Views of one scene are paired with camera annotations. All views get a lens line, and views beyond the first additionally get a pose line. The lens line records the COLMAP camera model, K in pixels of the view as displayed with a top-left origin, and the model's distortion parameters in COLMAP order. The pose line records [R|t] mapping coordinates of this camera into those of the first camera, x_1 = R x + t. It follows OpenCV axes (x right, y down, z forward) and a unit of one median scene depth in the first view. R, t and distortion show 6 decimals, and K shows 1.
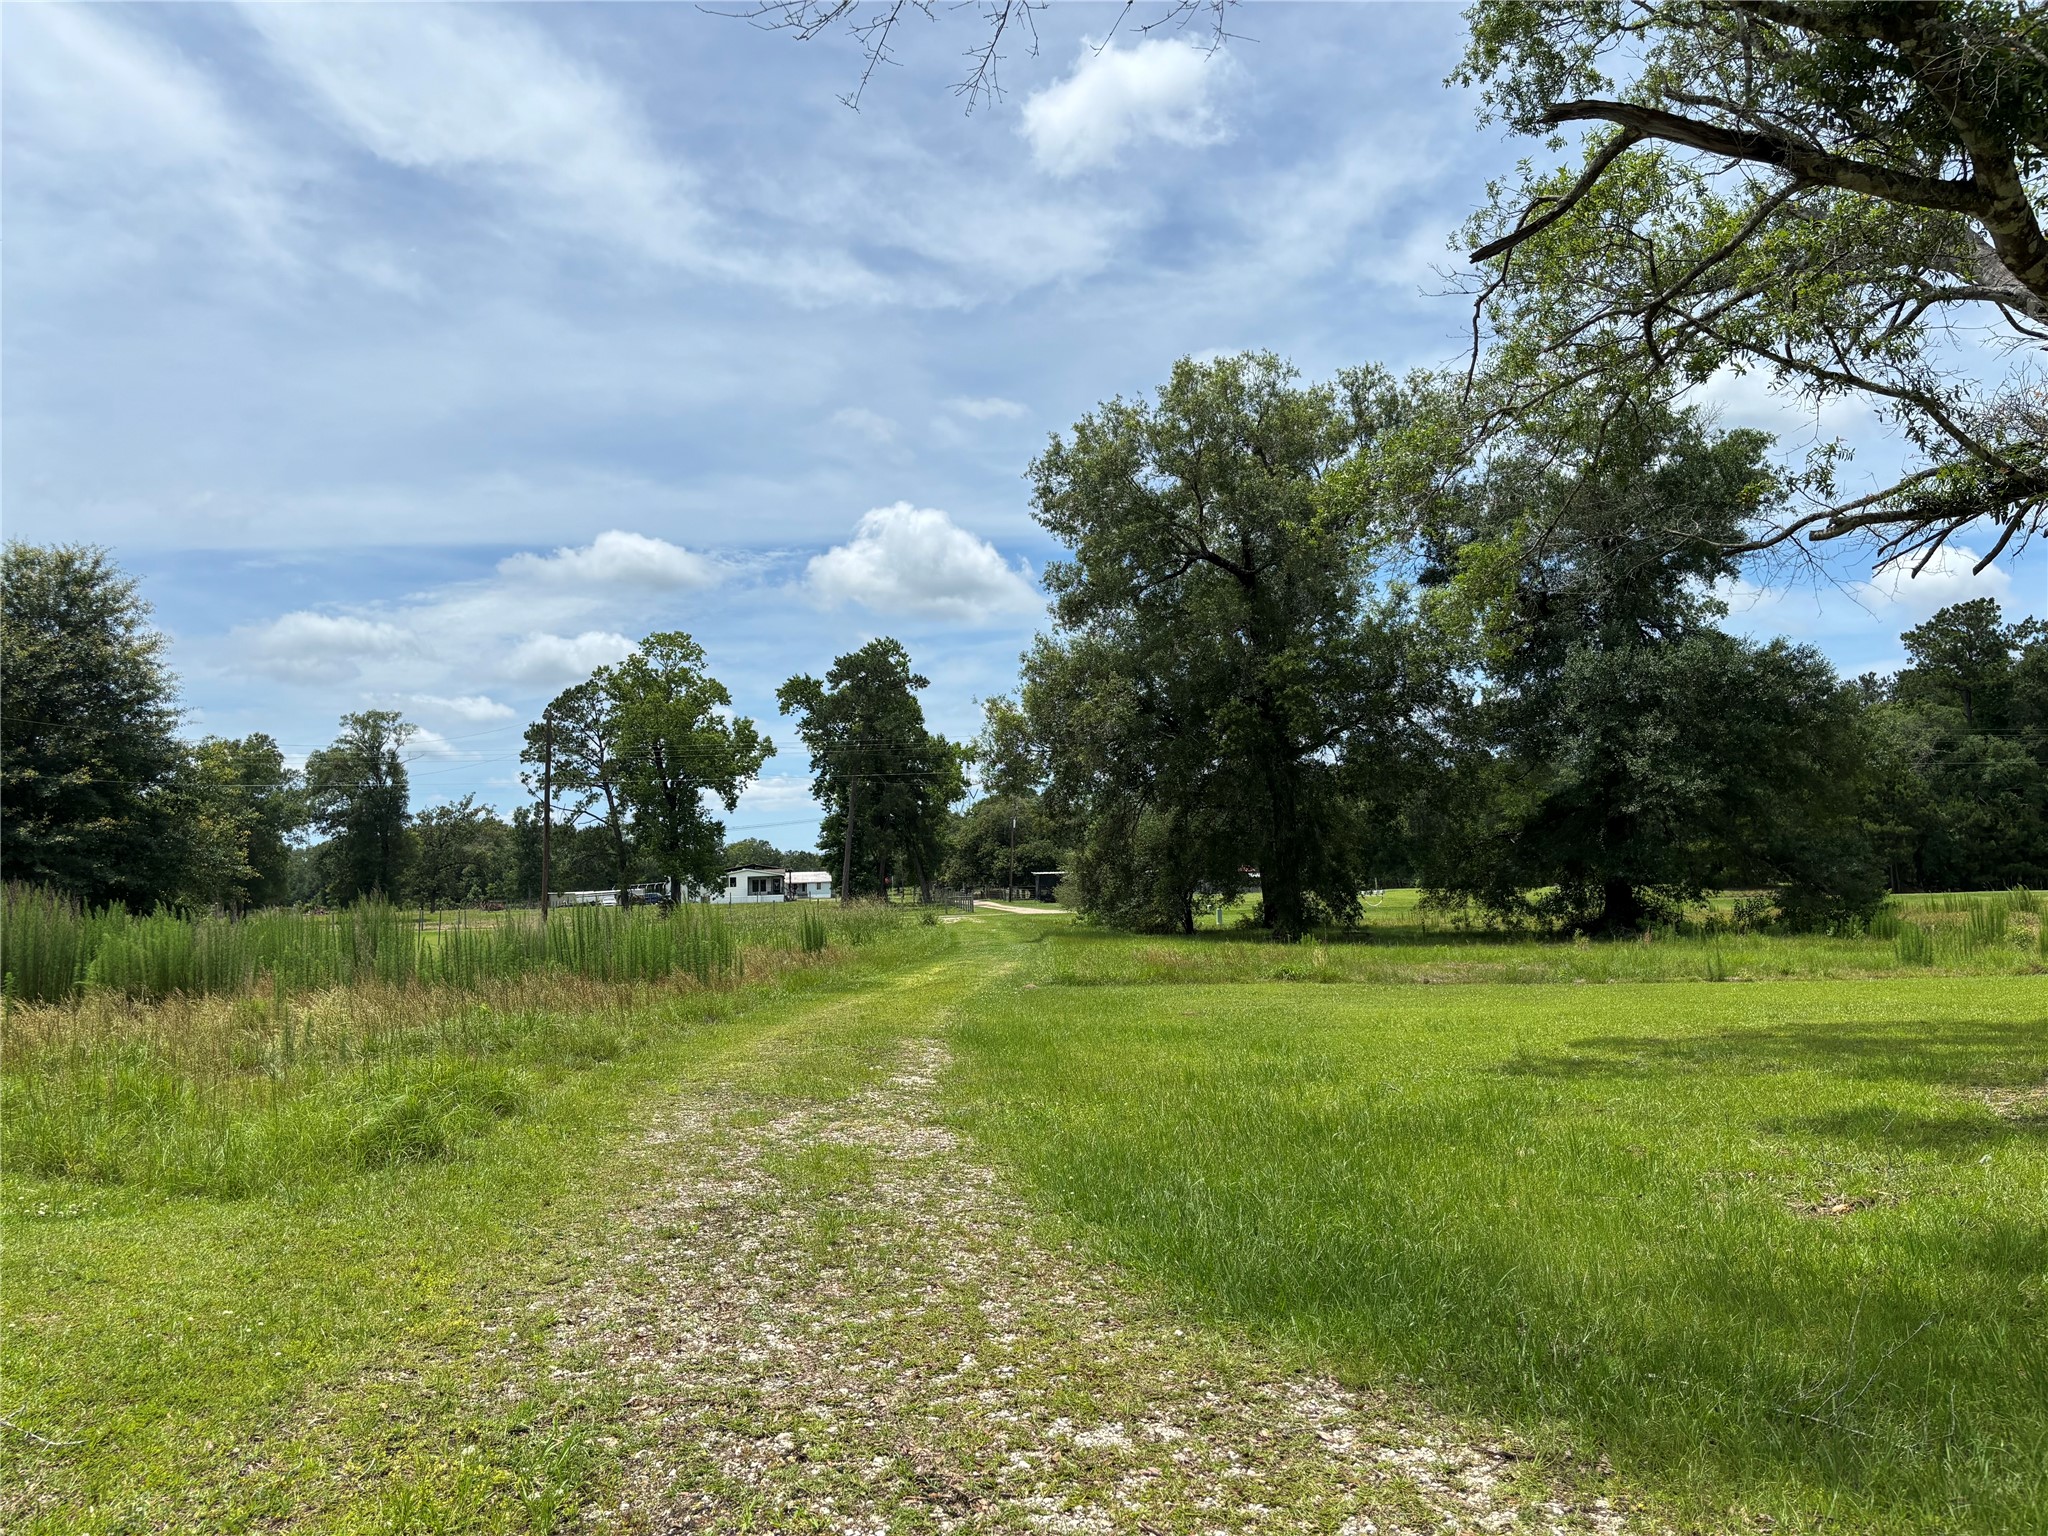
lens RADIAL K [[1557.4, 0, 1011.1], [0, 1557.4, 772.4], [0, 0, 1]] dist [0.051651, -0.059636]
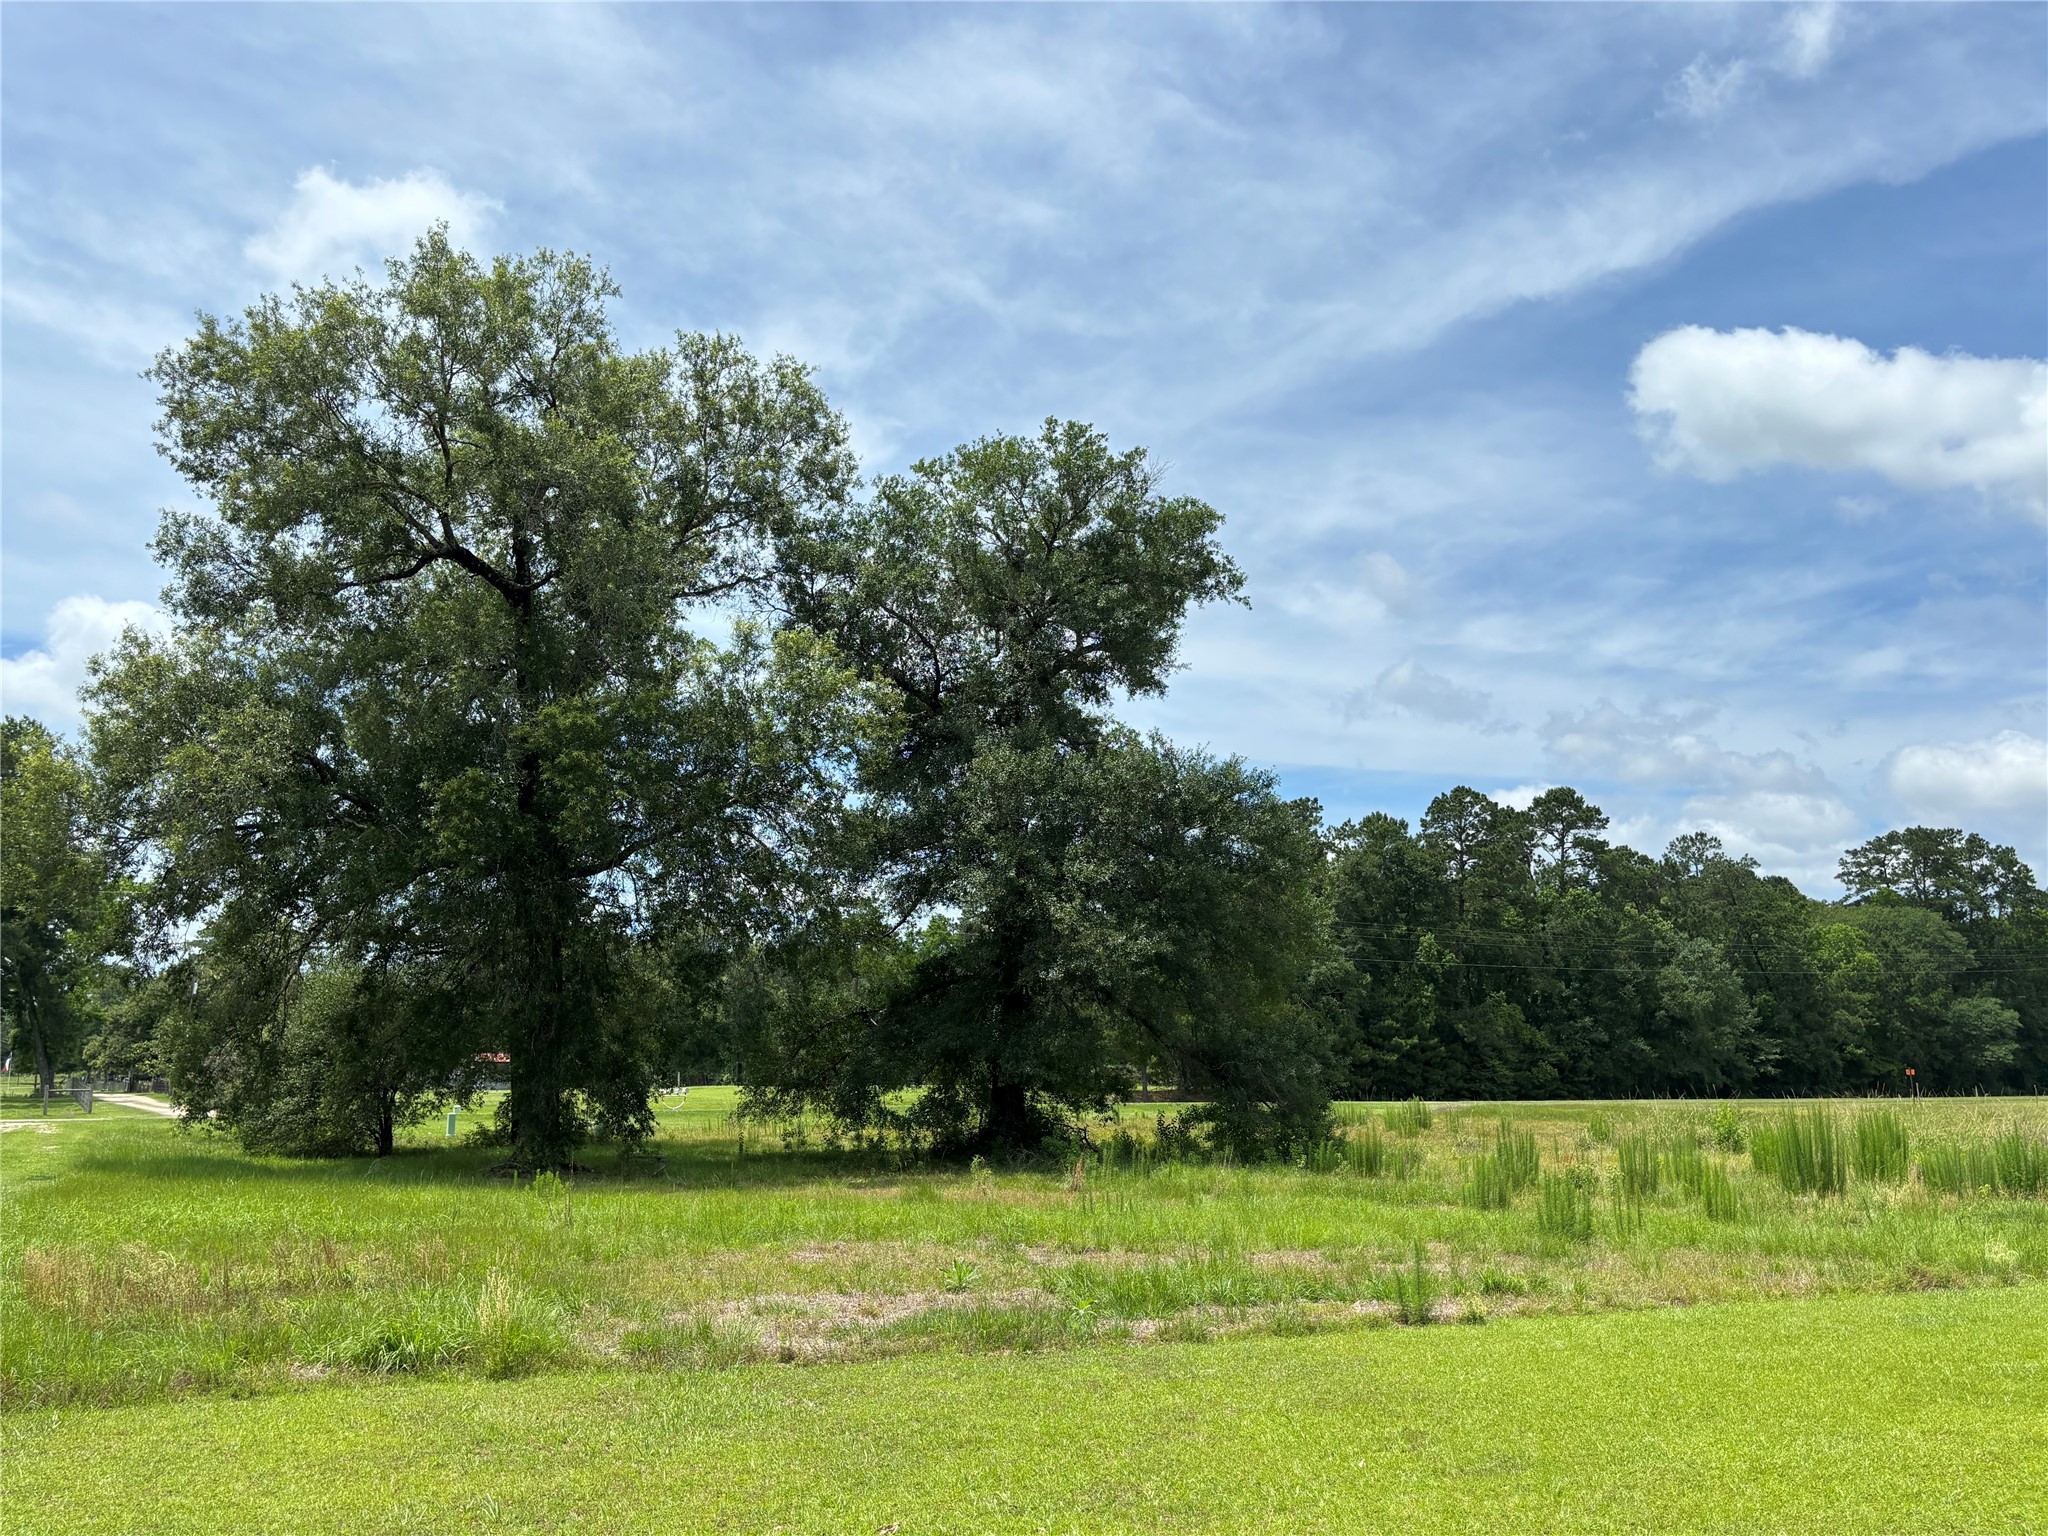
lens RADIAL K [[1674.8, 0, 1018.7], [0, 1674.8, 762.7], [0, 0, 1]] dist [0.023956, -0.018884]
pose [[0.910089, 0.096999, 0.402901, 0.065366], [-0.049918, 0.990802, -0.125779, 0.020601], [-0.411395, 0.094358, 0.906560, 0.283664]]
